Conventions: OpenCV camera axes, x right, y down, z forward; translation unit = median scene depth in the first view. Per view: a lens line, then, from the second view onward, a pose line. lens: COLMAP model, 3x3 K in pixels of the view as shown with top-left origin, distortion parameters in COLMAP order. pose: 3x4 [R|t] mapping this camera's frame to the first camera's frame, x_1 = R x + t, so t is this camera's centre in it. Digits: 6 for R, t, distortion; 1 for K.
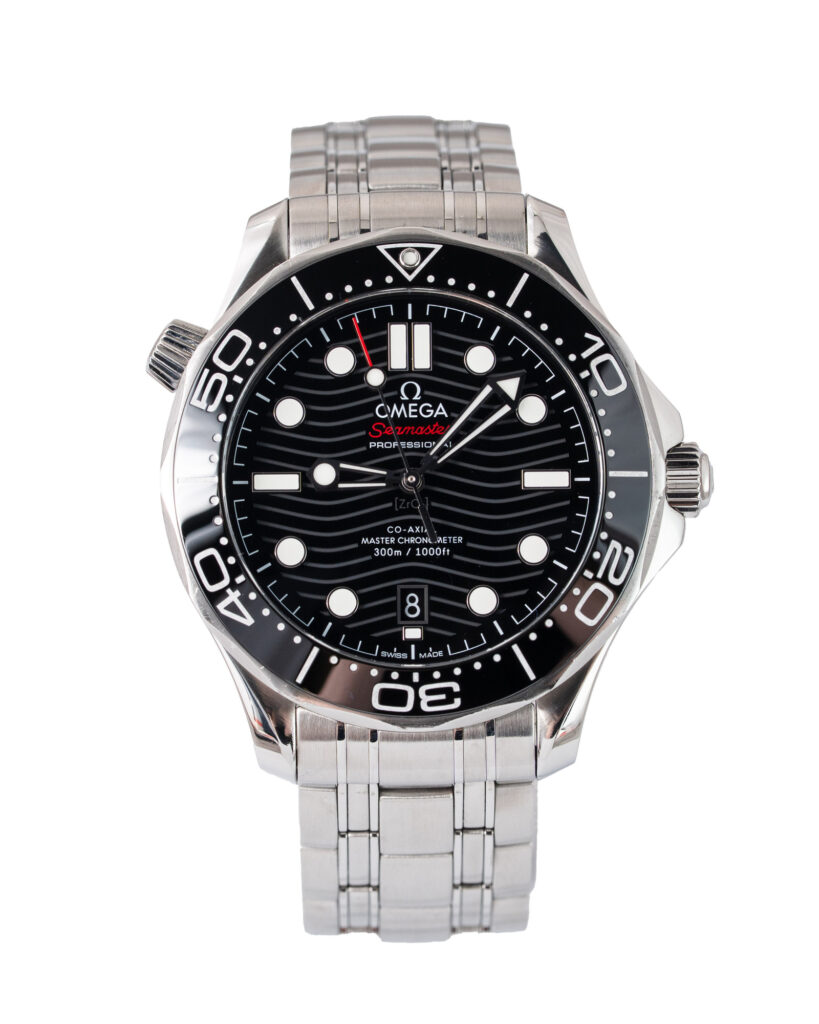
lens RADIAL K [[4245.7, 0, 409.5], [0, 4245.7, 512.0], [0, 0, 1]] dist [0.032795, 0.138790]
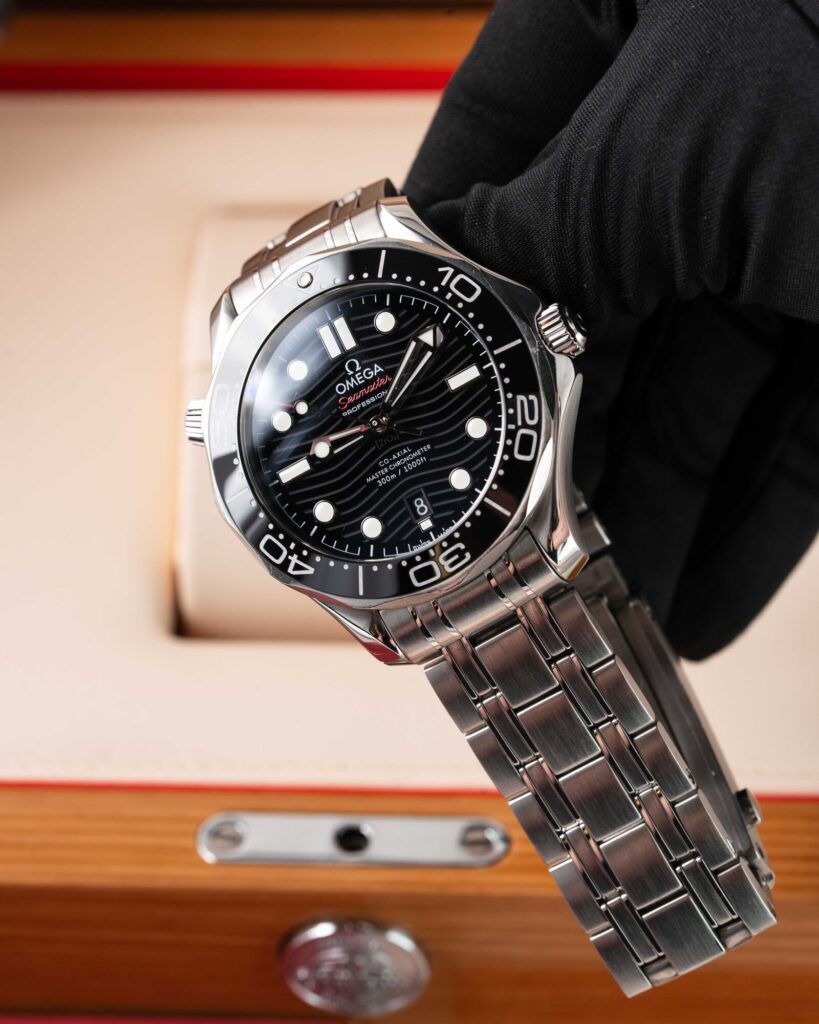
lens RADIAL K [[4245.7, 0, 409.5], [0, 4245.7, 512.0], [0, 0, 1]] dist [0.032795, 0.138790]
pose [[0.836570, -0.450333, -0.312012, 0.419722], [0.431095, 0.892544, -0.132371, 0.201490], [0.338095, -0.023770, 0.940812, -0.273858]]
